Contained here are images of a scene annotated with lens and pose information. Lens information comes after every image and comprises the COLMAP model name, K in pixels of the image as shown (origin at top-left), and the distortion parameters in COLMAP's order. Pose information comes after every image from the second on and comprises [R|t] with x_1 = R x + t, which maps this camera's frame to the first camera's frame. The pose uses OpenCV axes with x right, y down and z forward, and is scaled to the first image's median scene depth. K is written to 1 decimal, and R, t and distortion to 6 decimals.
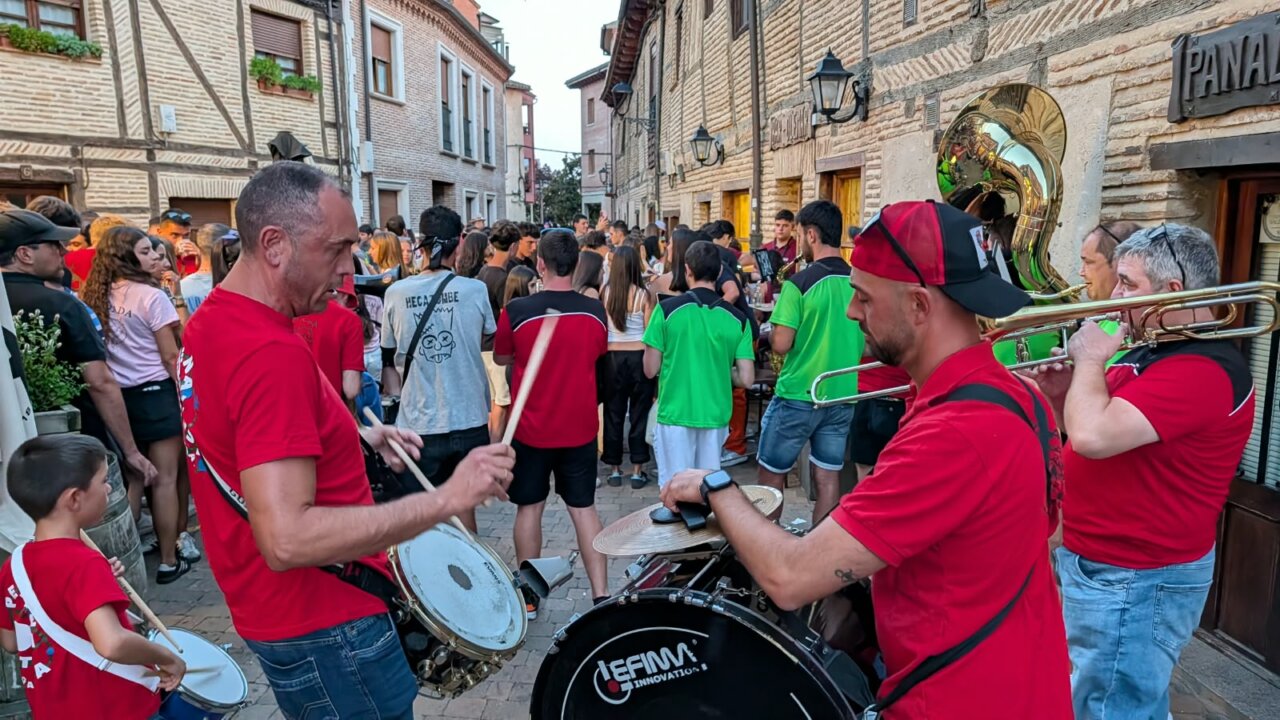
lens RADIAL K [[890.9, 0, 640.0], [0, 890.9, 360.0], [0, 0, 1]] dist [-0.000686, -0.021383]
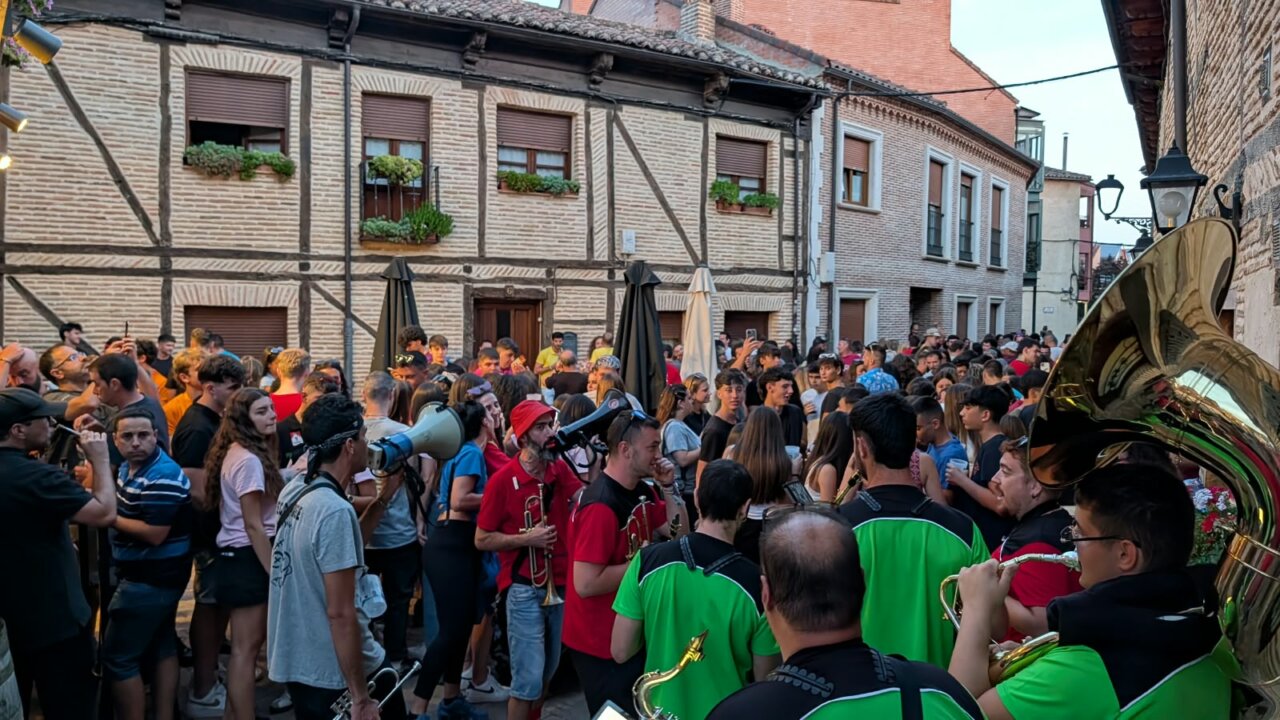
lens RADIAL K [[890.9, 0, 640.0], [0, 890.9, 360.0], [0, 0, 1]] dist [-0.000686, -0.021383]
pose [[0.826462, 0.039244, -0.561624, 0.106022], [-0.098378, 0.992286, -0.075431, -0.036931], [0.554331, 0.117593, 0.823947, 0.092504]]
